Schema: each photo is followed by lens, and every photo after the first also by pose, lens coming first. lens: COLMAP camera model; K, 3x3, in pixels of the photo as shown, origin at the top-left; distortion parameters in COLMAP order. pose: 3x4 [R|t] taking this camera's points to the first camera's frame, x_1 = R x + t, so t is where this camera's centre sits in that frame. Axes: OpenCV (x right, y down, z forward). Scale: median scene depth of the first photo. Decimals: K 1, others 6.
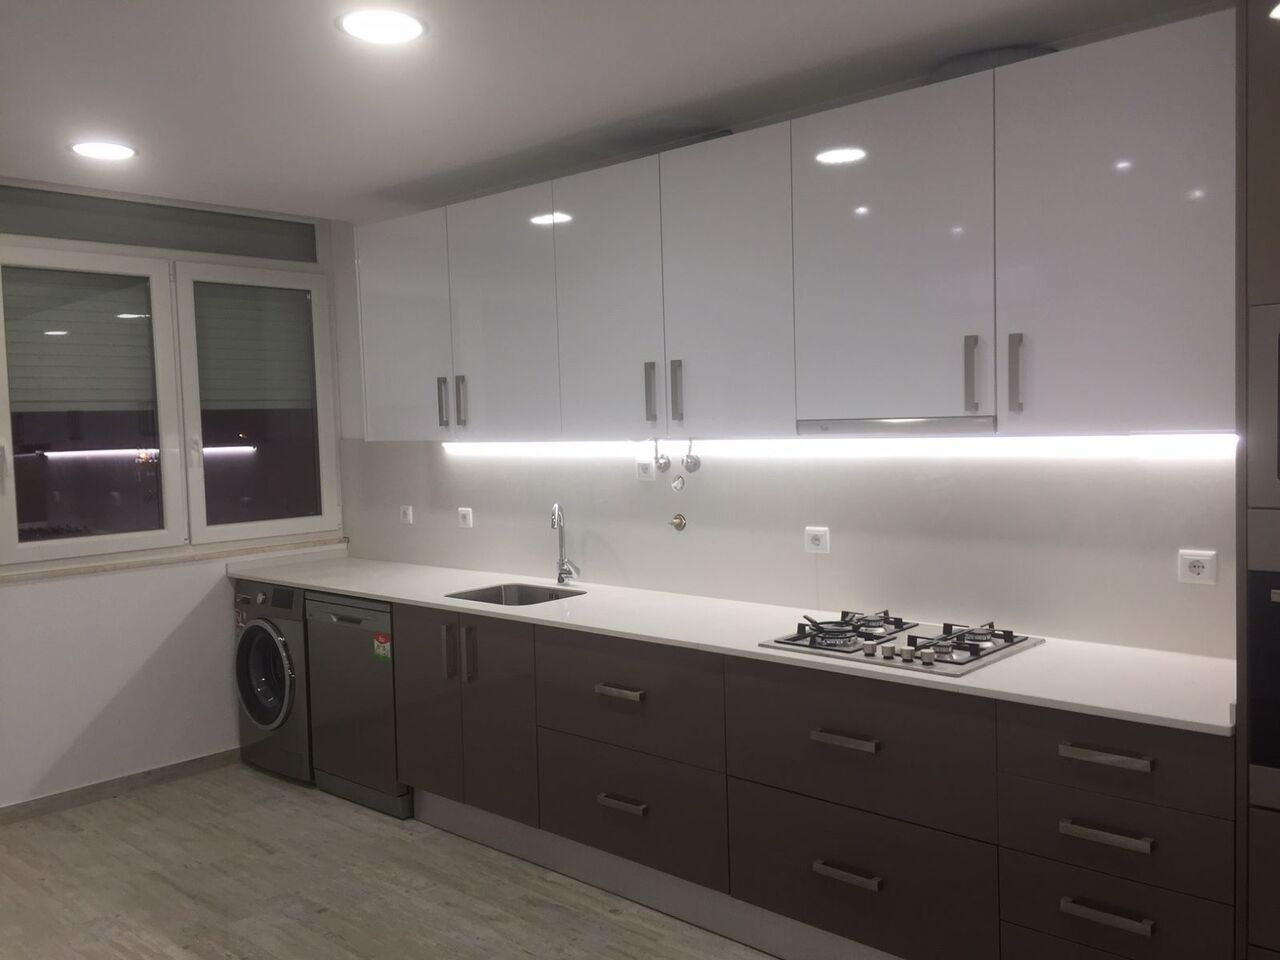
lens RADIAL K [[1083.9, 0, 641.9], [0, 1083.9, 472.9], [0, 0, 1]] dist [0.080609, -0.105519]
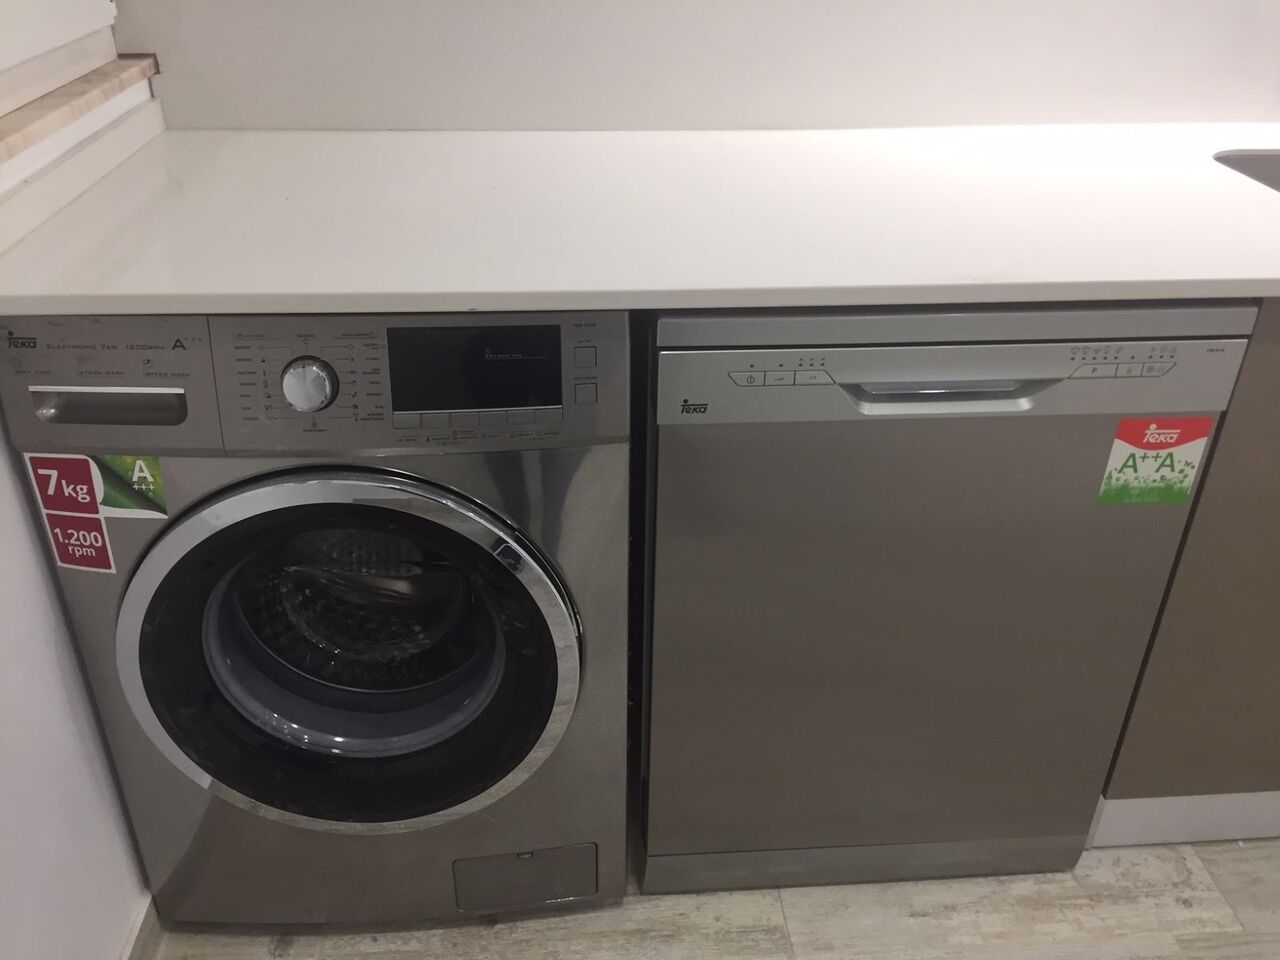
lens RADIAL K [[1083.9, 0, 642.0], [0, 1083.9, 478.3], [0, 0, 1]] dist [0.080609, -0.105519]
pose [[0.681285, -0.330600, 0.653111, -0.509871], [0.002378, 0.893201, 0.449651, 0.038678], [-0.732014, -0.304788, 0.609311, 0.924662]]
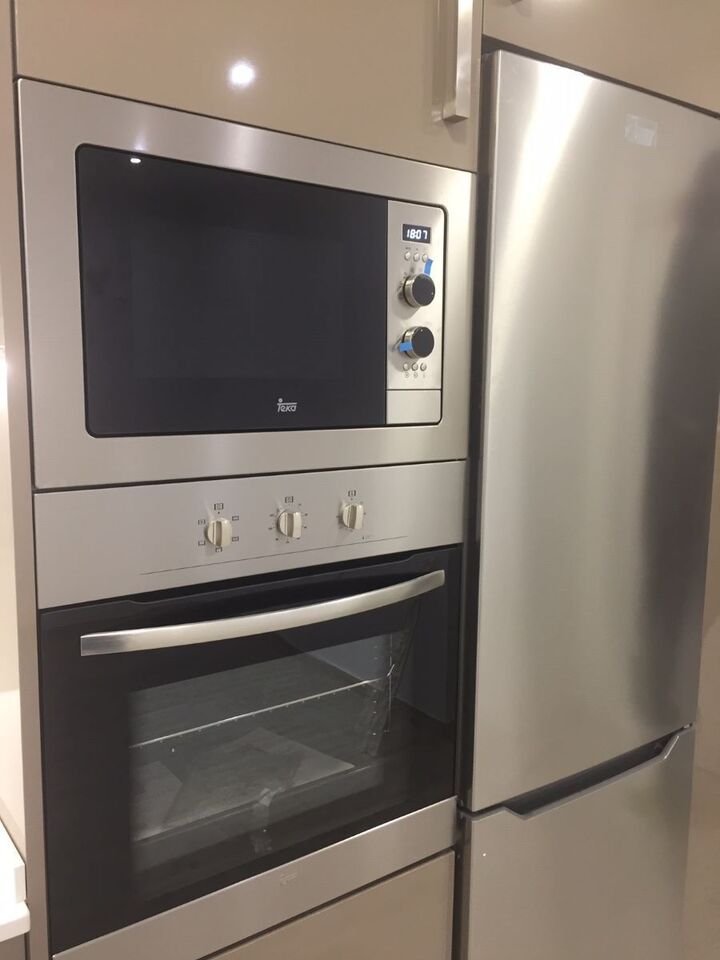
lens RADIAL K [[813.0, 0, 356.9], [0, 813.0, 474.7], [0, 0, 1]] dist [0.080609, -0.105519]
pose [[0.199551, -0.096904, 0.975084, 0.106373], [0.029467, 0.995241, 0.092877, -0.003548], [-0.979444, 0.010199, 0.201457, 0.396479]]
